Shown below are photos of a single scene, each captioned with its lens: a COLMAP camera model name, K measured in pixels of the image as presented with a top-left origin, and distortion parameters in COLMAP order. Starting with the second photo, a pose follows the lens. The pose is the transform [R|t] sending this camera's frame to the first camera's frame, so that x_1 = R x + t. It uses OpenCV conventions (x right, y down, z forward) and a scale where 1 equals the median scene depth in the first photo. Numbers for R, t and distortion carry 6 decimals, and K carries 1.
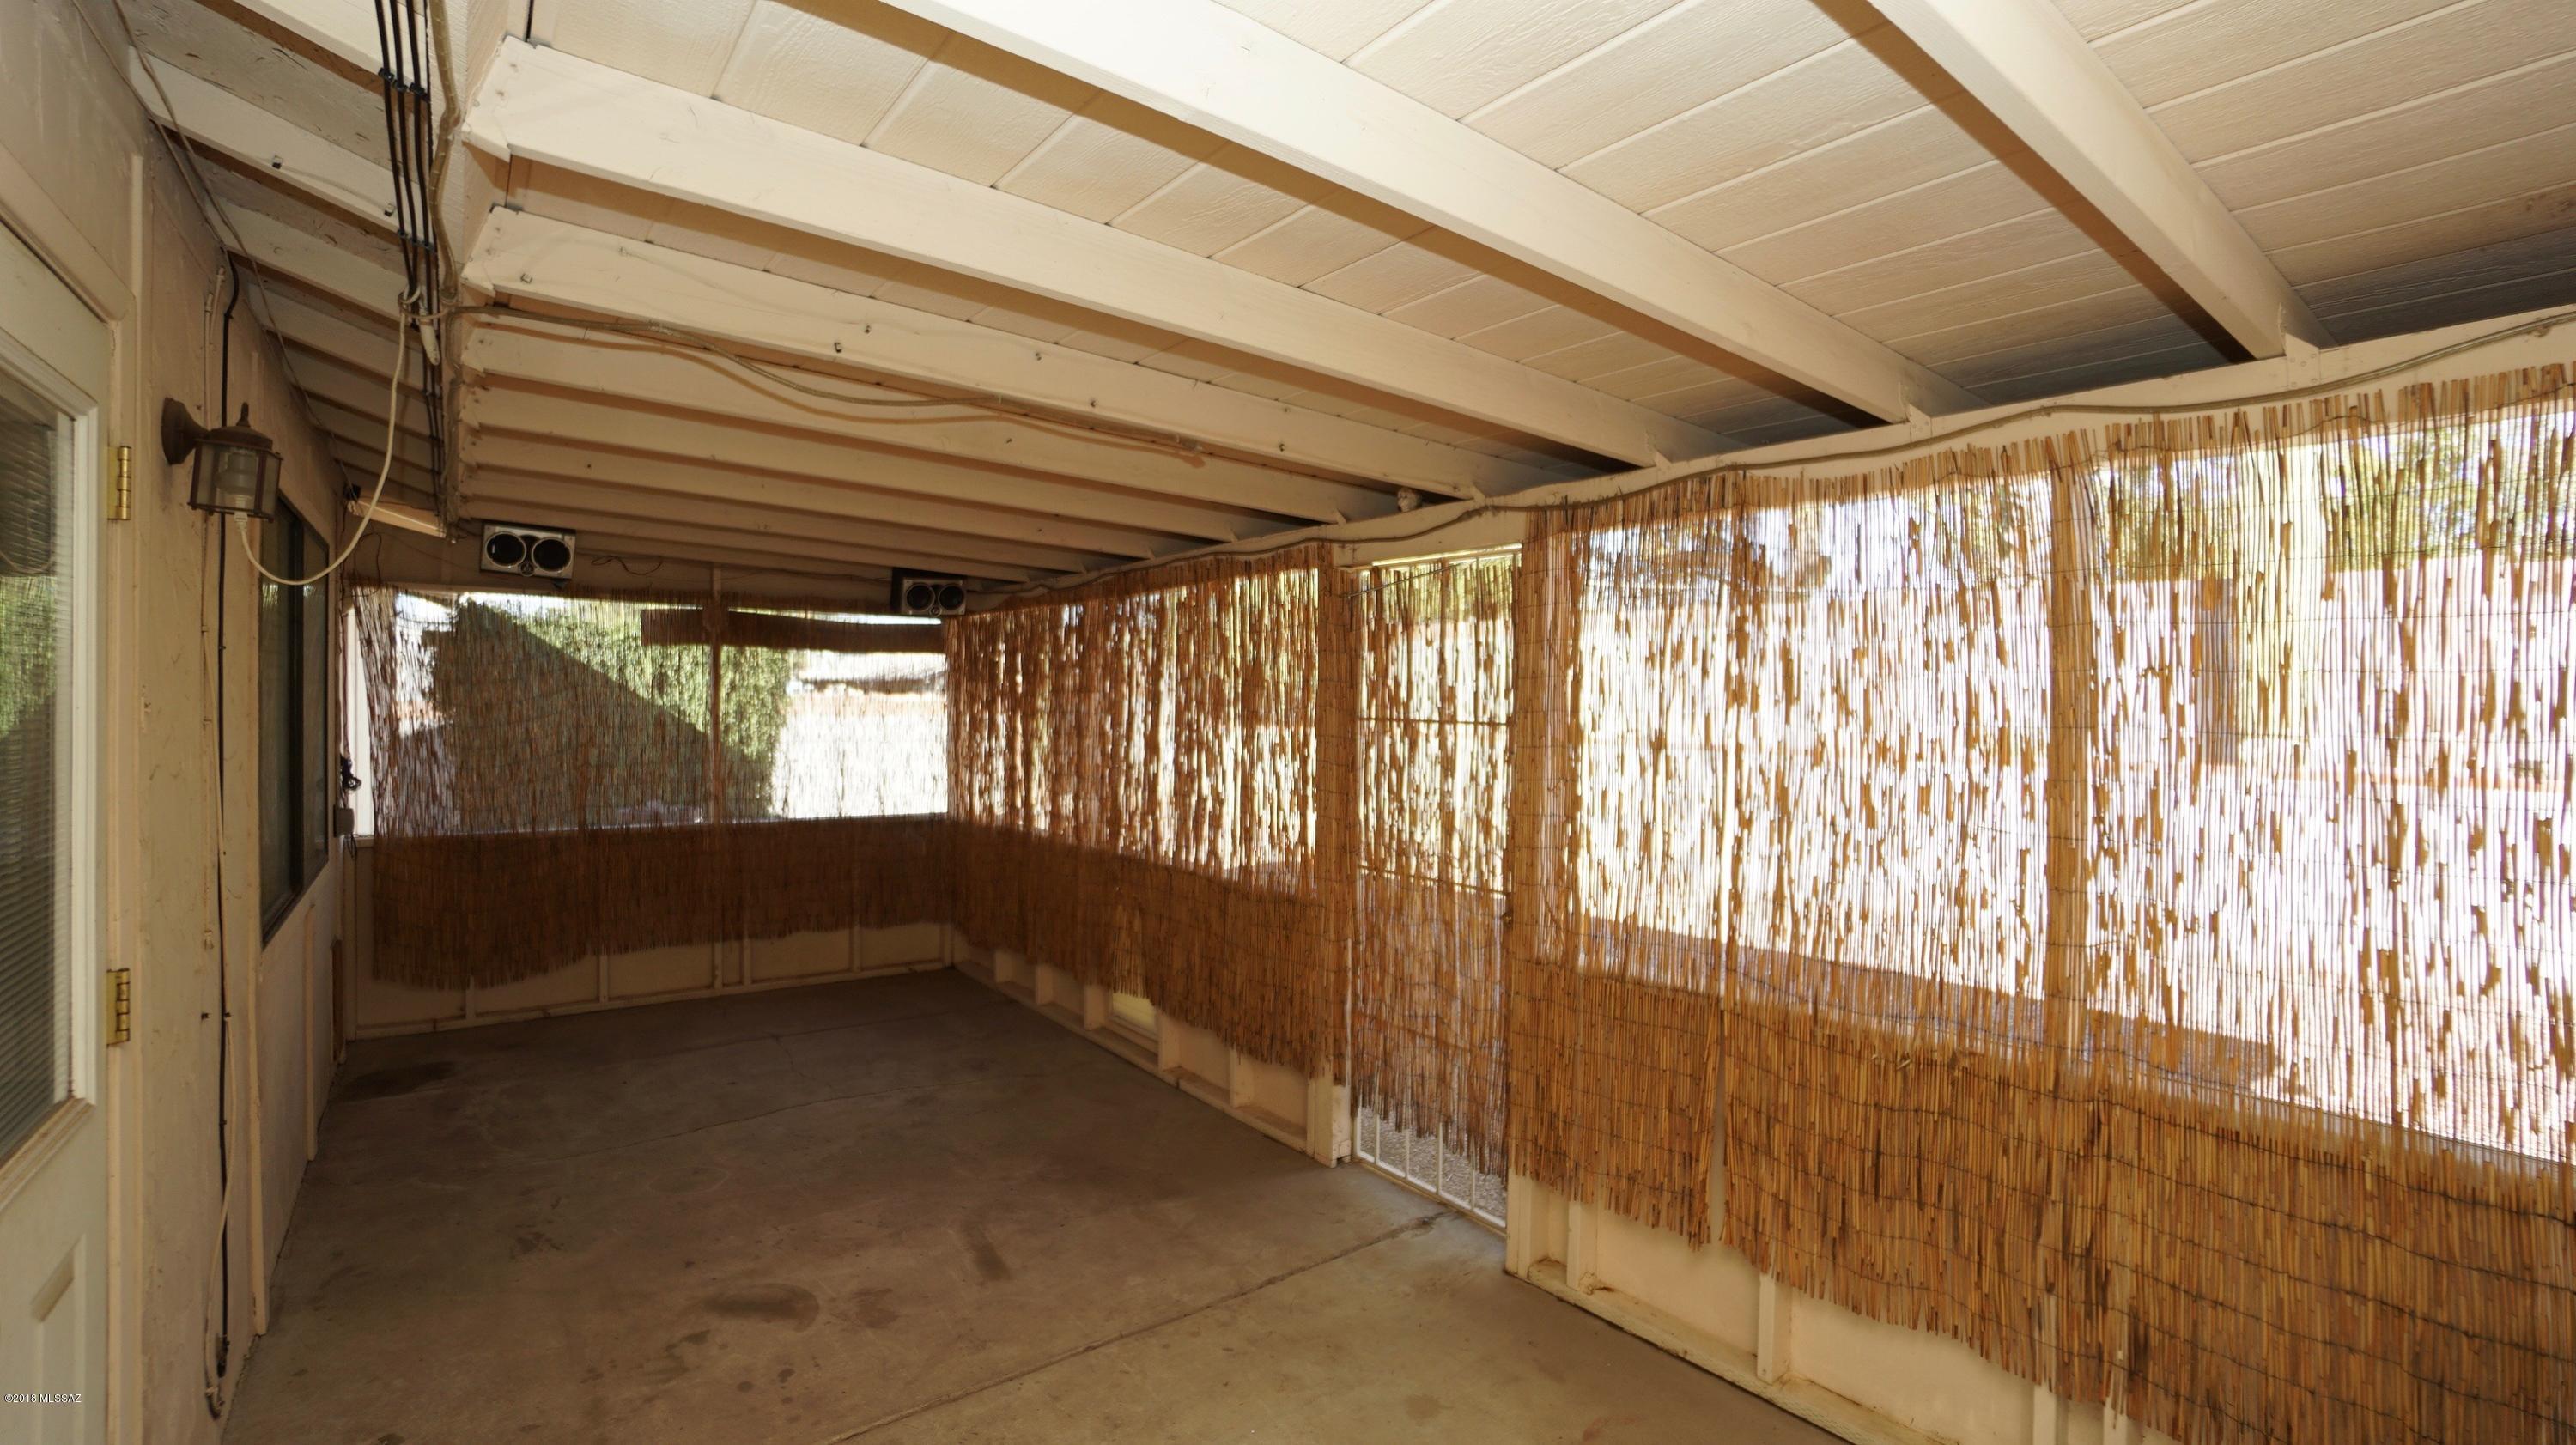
lens RADIAL K [[1139.5, 0, 1279.2], [0, 1139.5, 700.7], [0, 0, 1]] dist [-0.061769, 0.022288]
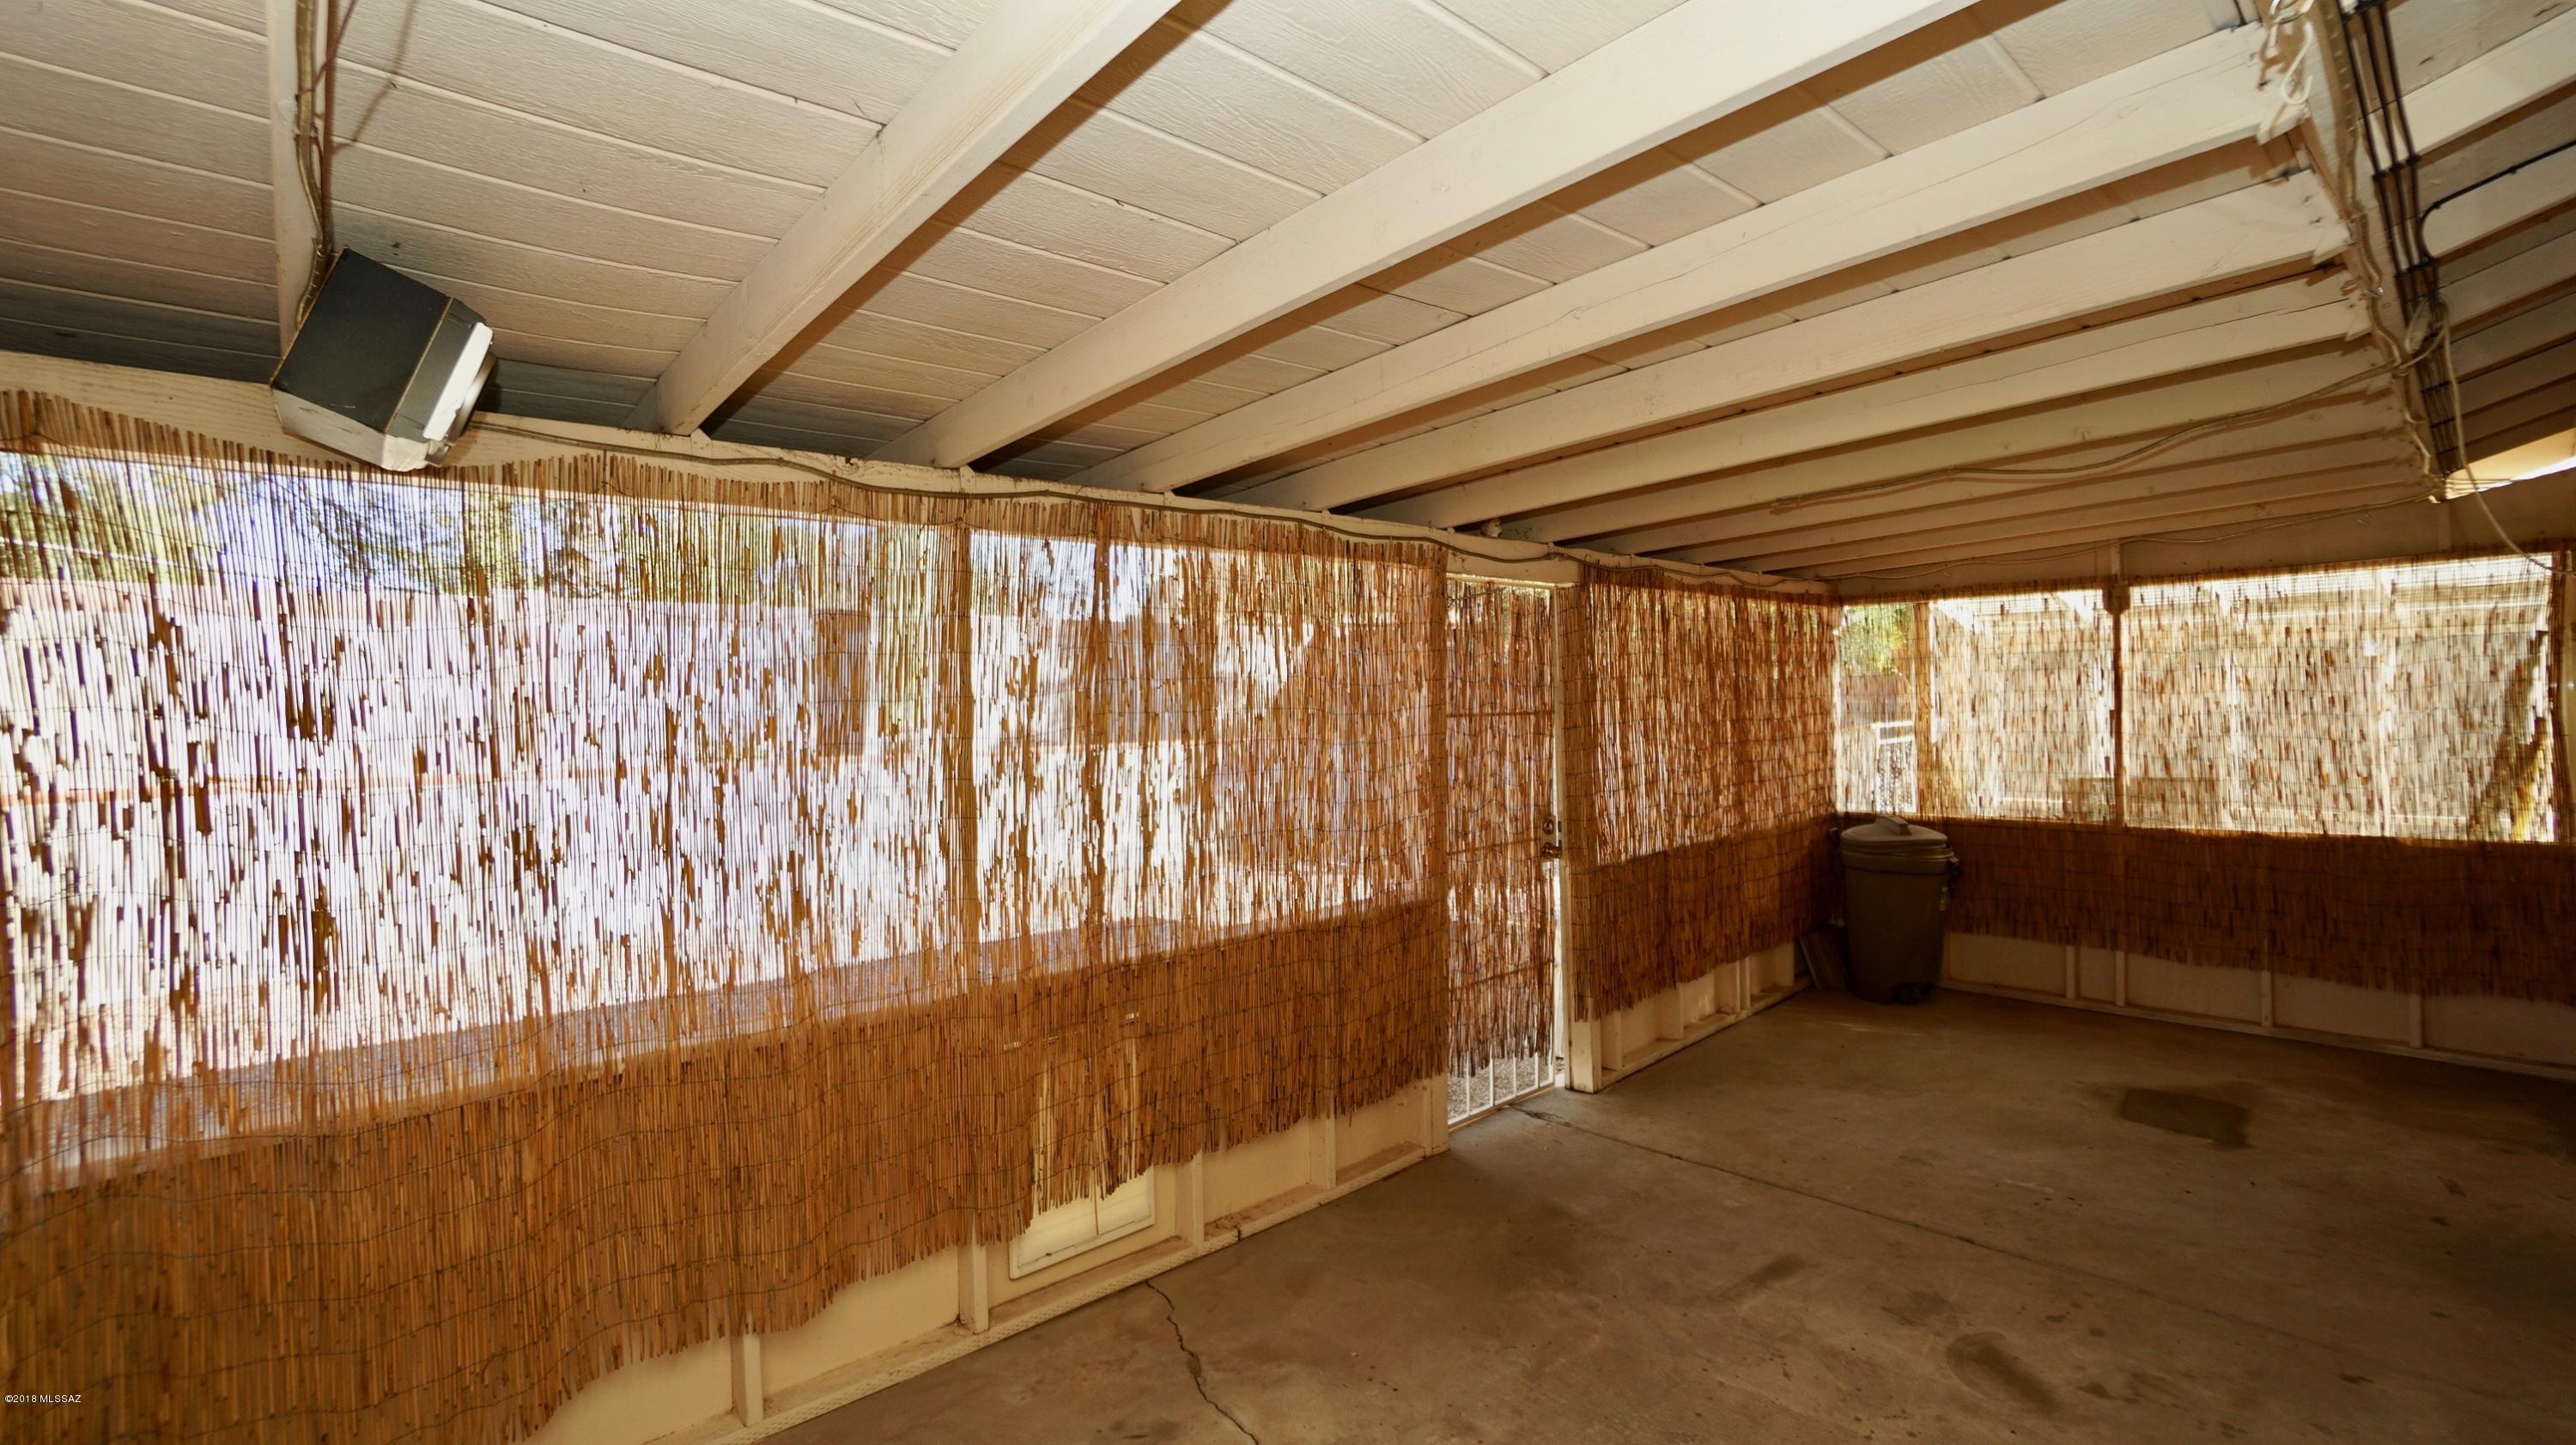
lens RADIAL K [[1139.5, 0, 1279.2], [0, 1139.5, 700.7], [0, 0, 1]] dist [-0.061769, 0.022288]
pose [[-0.099399, -0.001311, 0.995047, -1.154777], [0.027828, 0.999604, 0.004097, -0.007627], [-0.994658, 0.028098, -0.099323, 1.486707]]
